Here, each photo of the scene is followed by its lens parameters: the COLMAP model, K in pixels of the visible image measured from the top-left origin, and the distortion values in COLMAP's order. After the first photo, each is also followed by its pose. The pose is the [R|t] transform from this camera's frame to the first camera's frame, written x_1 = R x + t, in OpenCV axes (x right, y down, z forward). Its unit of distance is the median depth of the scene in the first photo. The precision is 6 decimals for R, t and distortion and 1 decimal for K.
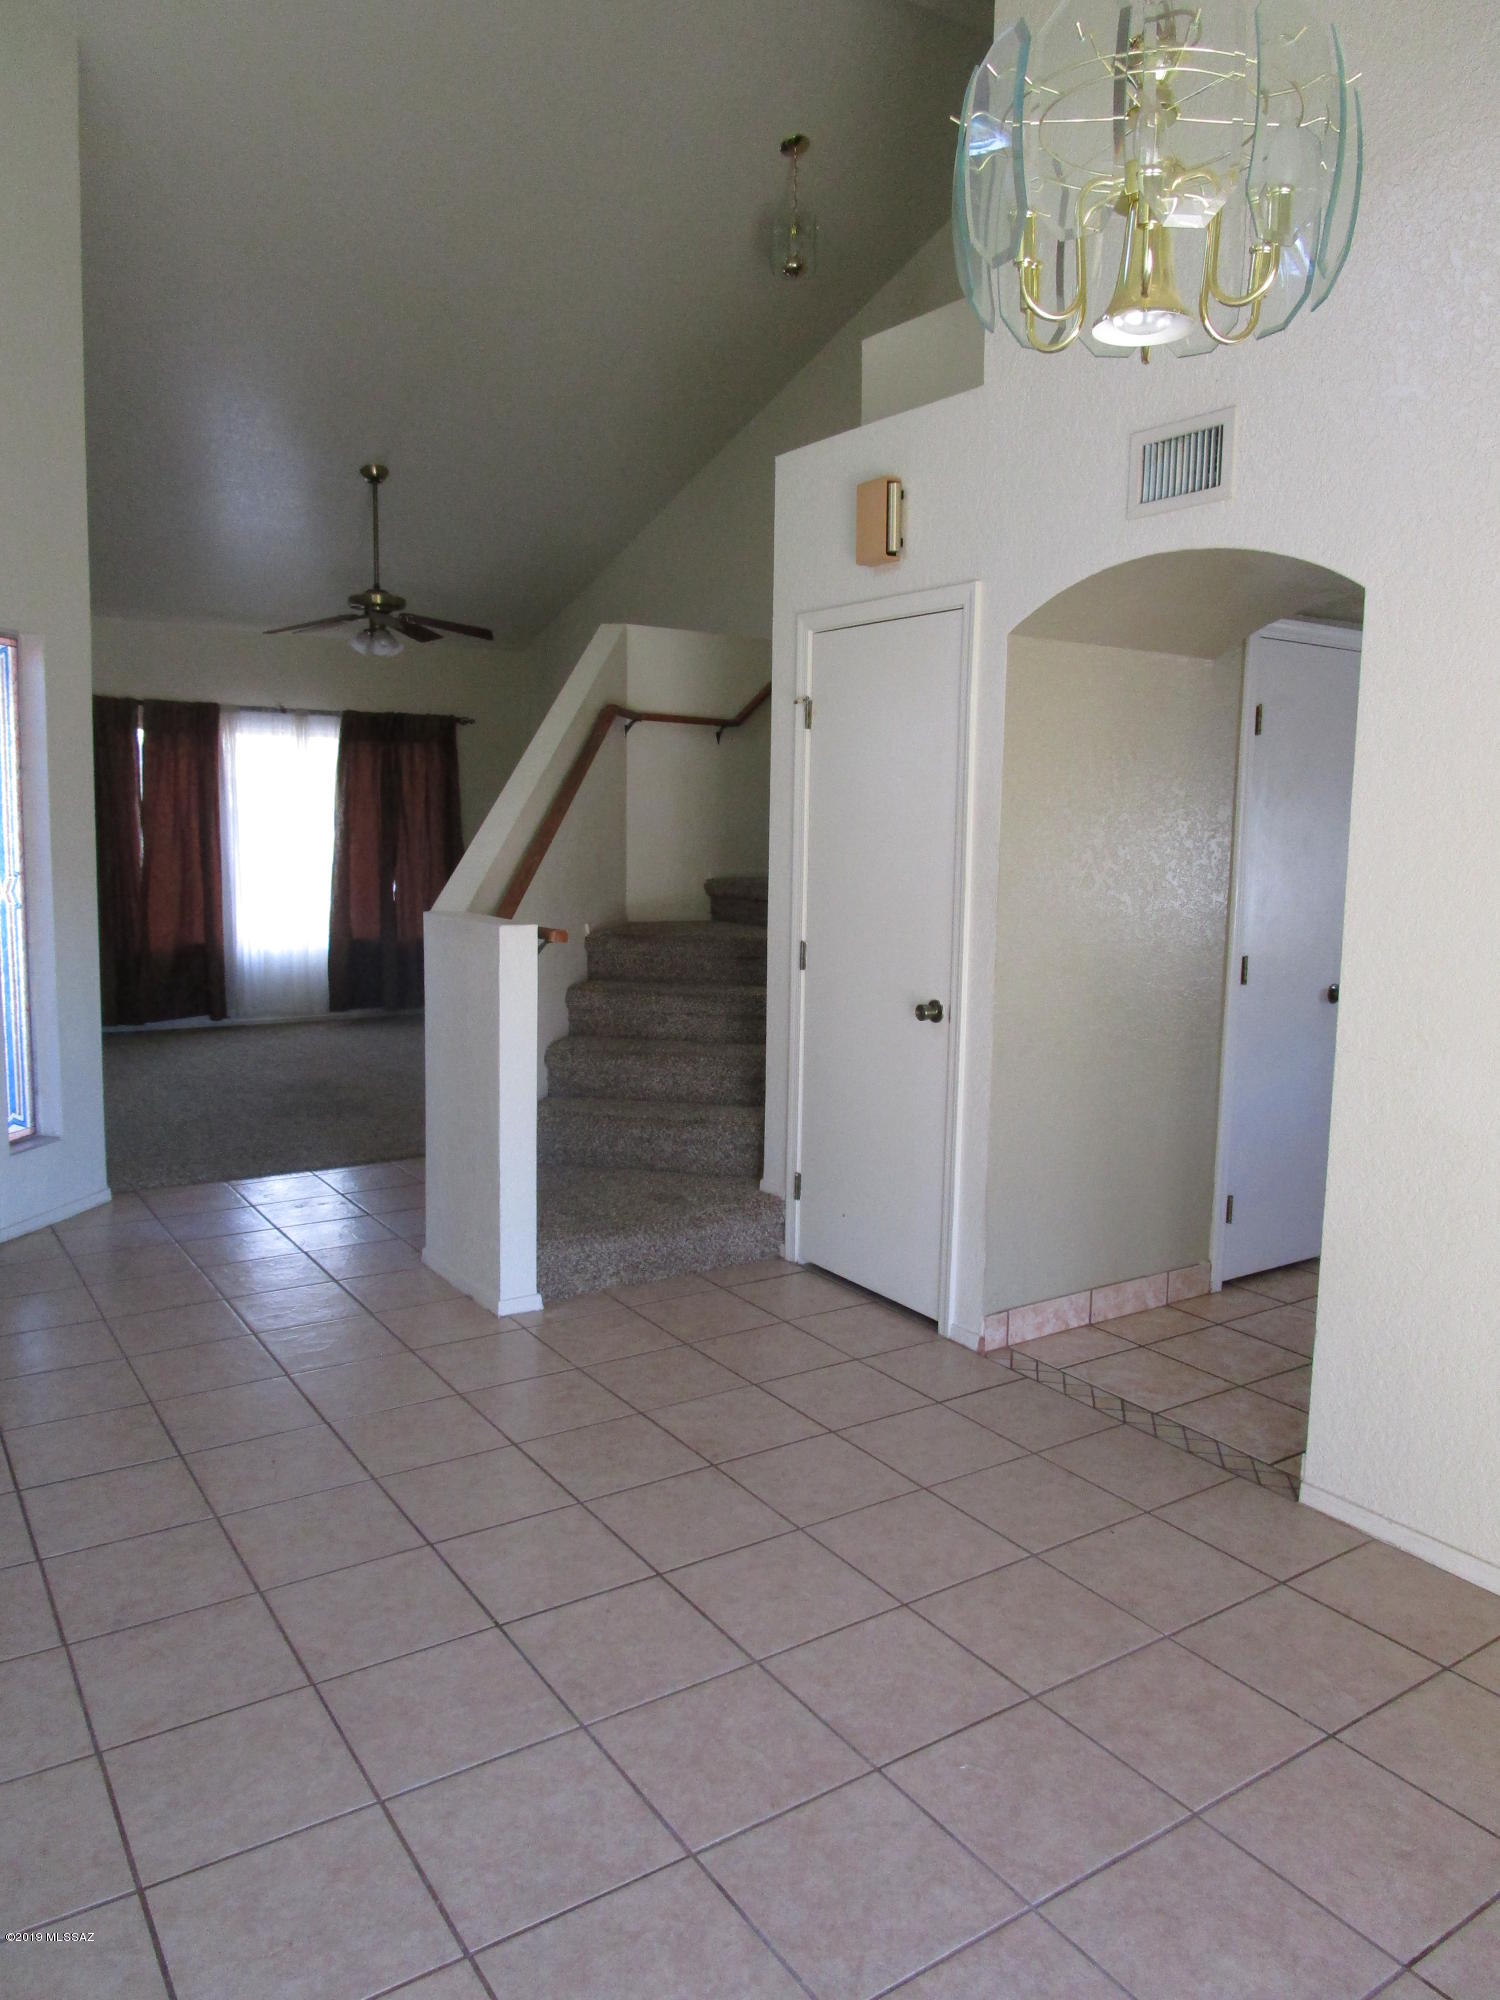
lens RADIAL K [[1436.6, 0, 739.6], [0, 1436.6, 1004.5], [0, 0, 1]] dist [-0.011846, 0.002618]
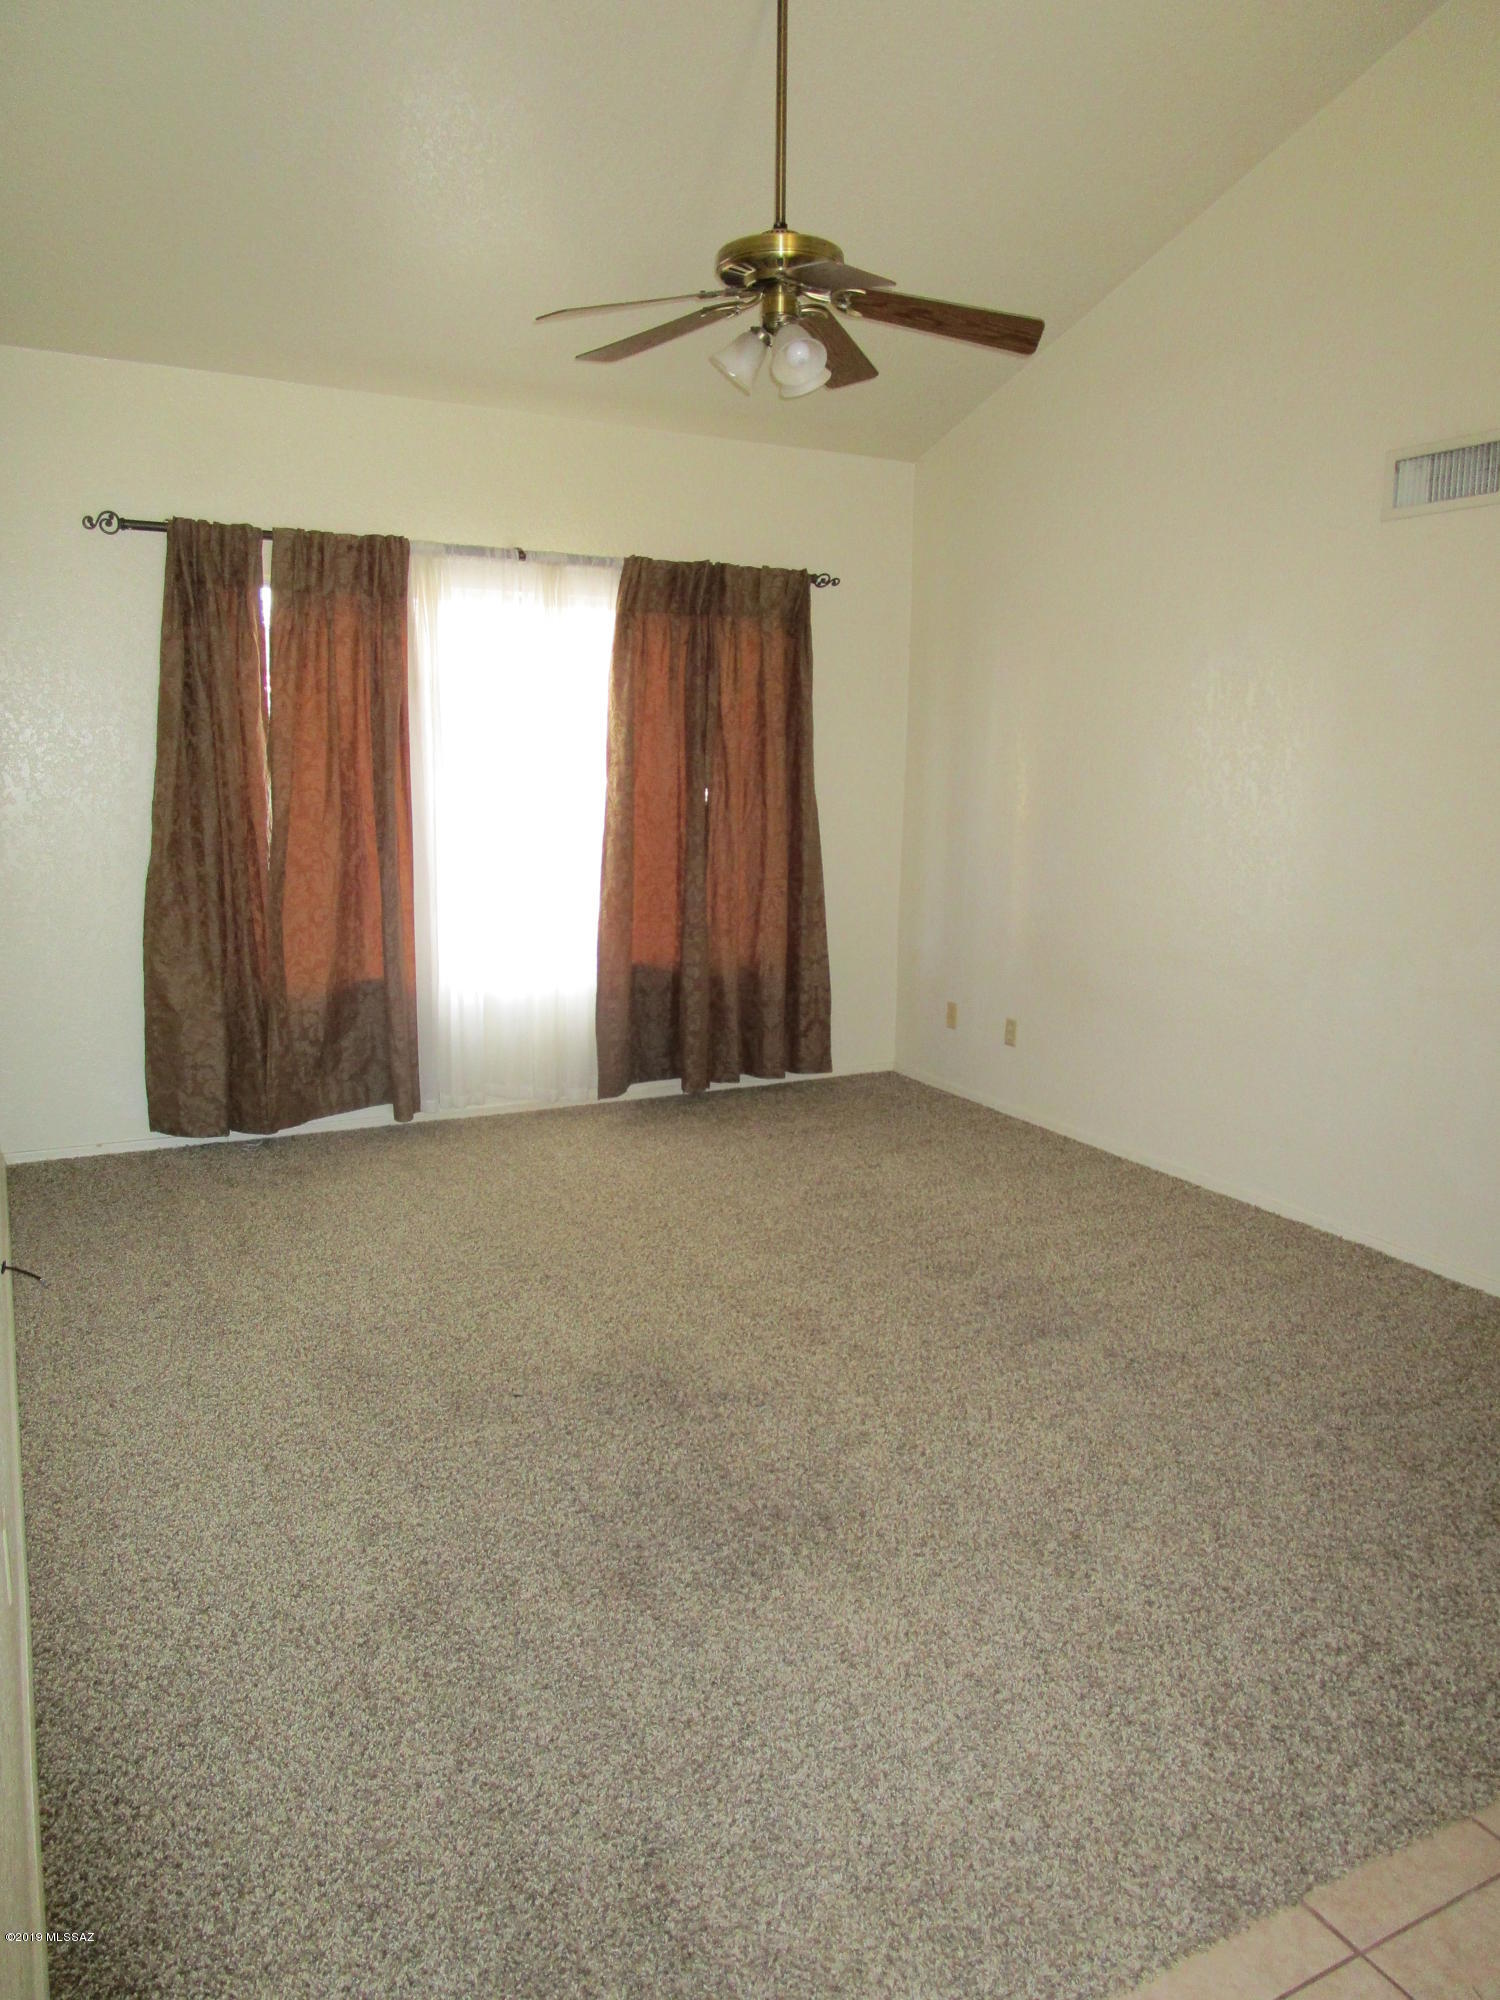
lens RADIAL K [[1436.6, 0, 758.2], [0, 1436.6, 992.2], [0, 0, 1]] dist [-0.011846, 0.002618]
pose [[0.995326, 0.019173, -0.094650, -0.175295], [-0.014257, 0.998527, 0.052346, -0.068913], [0.095514, -0.050752, 0.994133, 0.459919]]
